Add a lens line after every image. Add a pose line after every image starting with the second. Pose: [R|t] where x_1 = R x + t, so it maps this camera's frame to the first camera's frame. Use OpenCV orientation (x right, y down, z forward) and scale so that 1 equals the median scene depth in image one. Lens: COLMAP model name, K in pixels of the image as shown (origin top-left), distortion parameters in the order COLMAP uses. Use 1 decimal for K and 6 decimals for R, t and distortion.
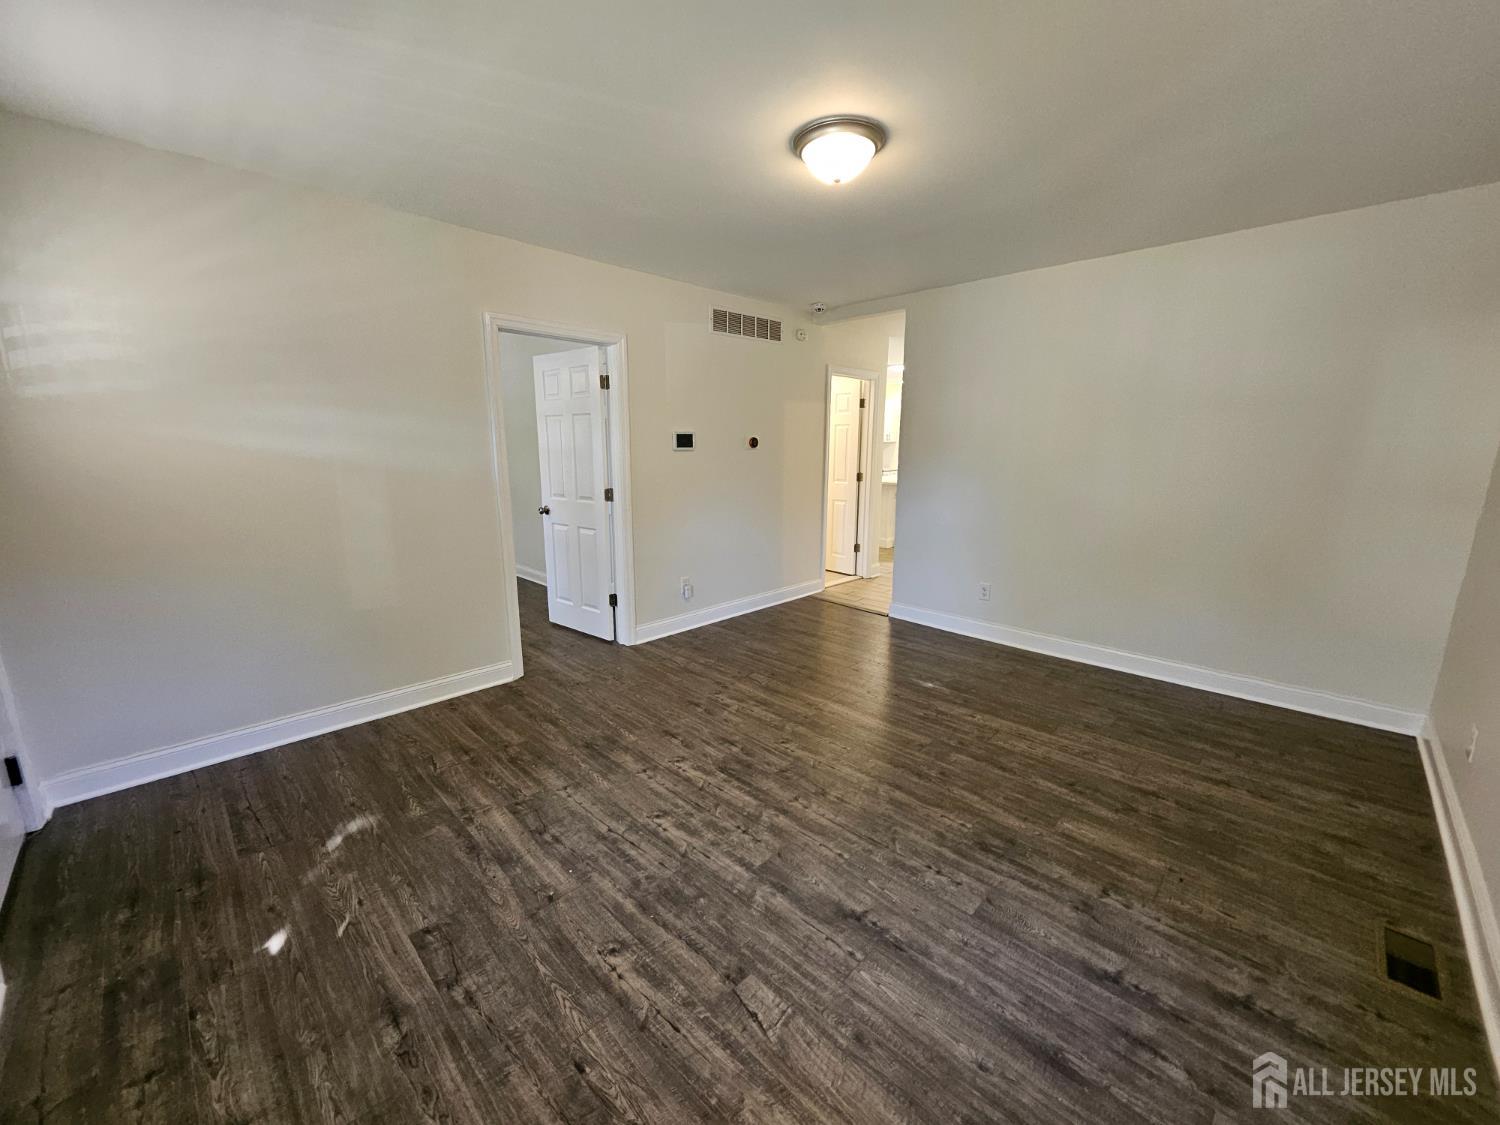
lens RADIAL K [[584.0, 0, 732.8], [0, 584.0, 565.6], [0, 0, 1]] dist [0.000439, -0.000790]
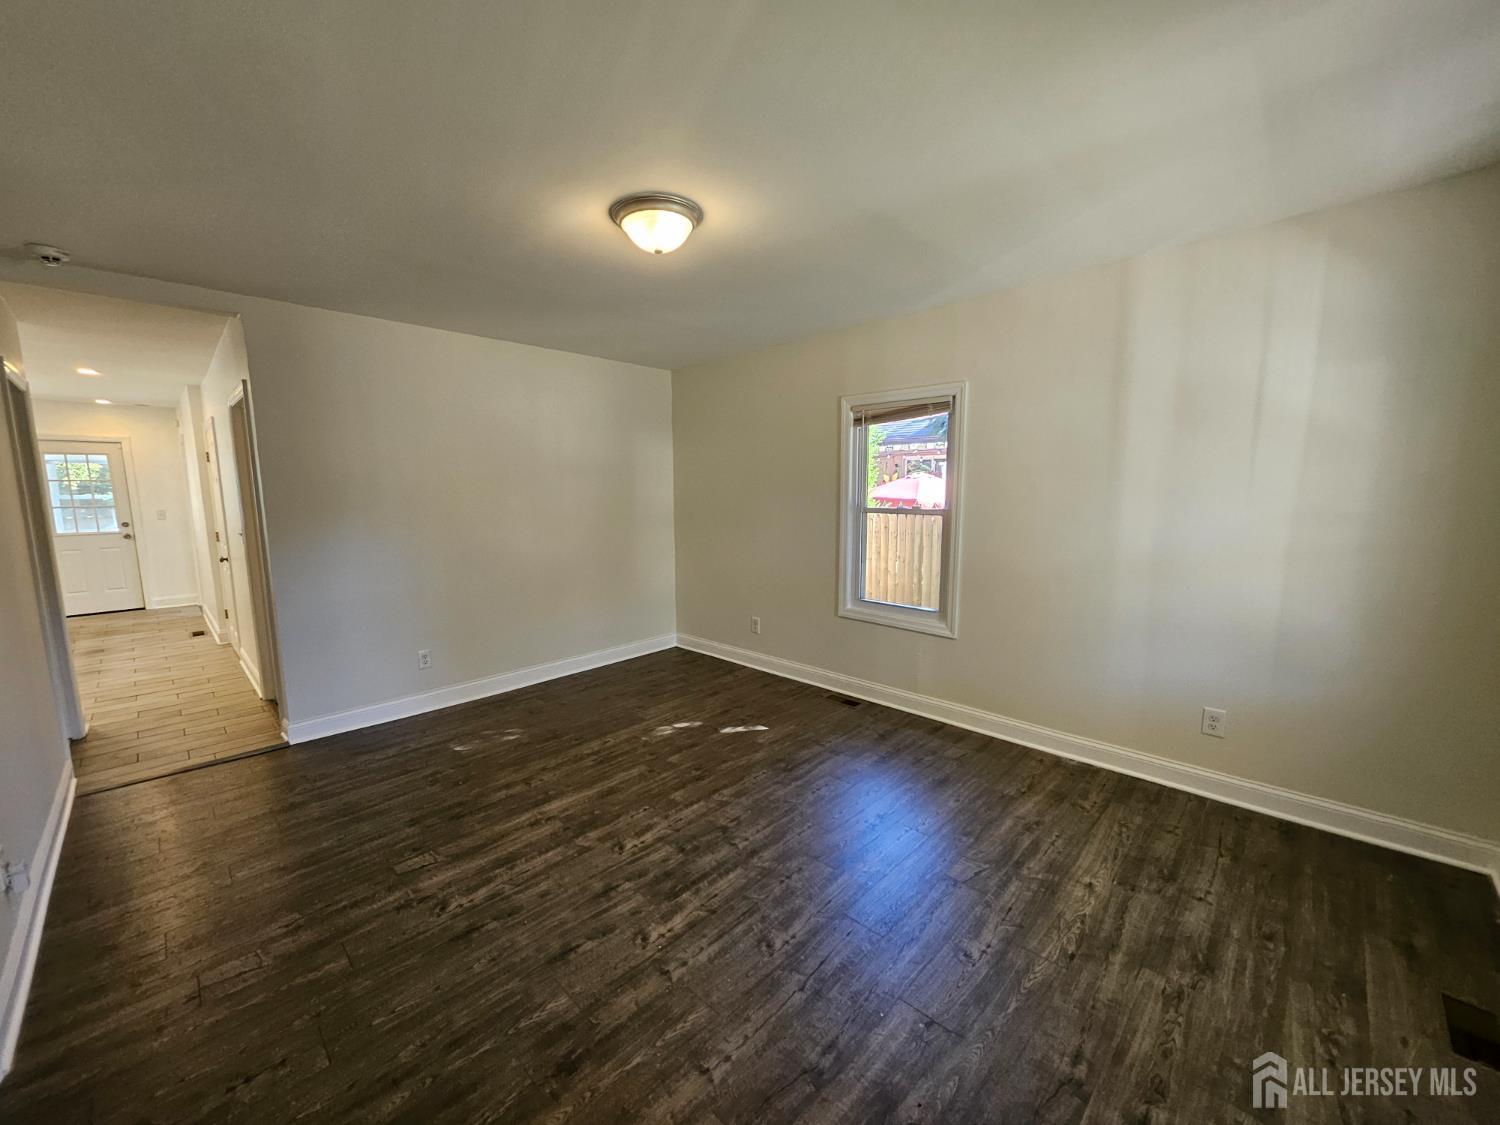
lens RADIAL K [[584.0, 0, 732.8], [0, 584.0, 565.6], [0, 0, 1]] dist [0.000439, -0.000790]
pose [[0.010353, -0.136373, 0.990603, -0.985012], [0.219154, 0.966881, 0.130817, -0.242960], [-0.975635, 0.215740, 0.039896, 1.004298]]
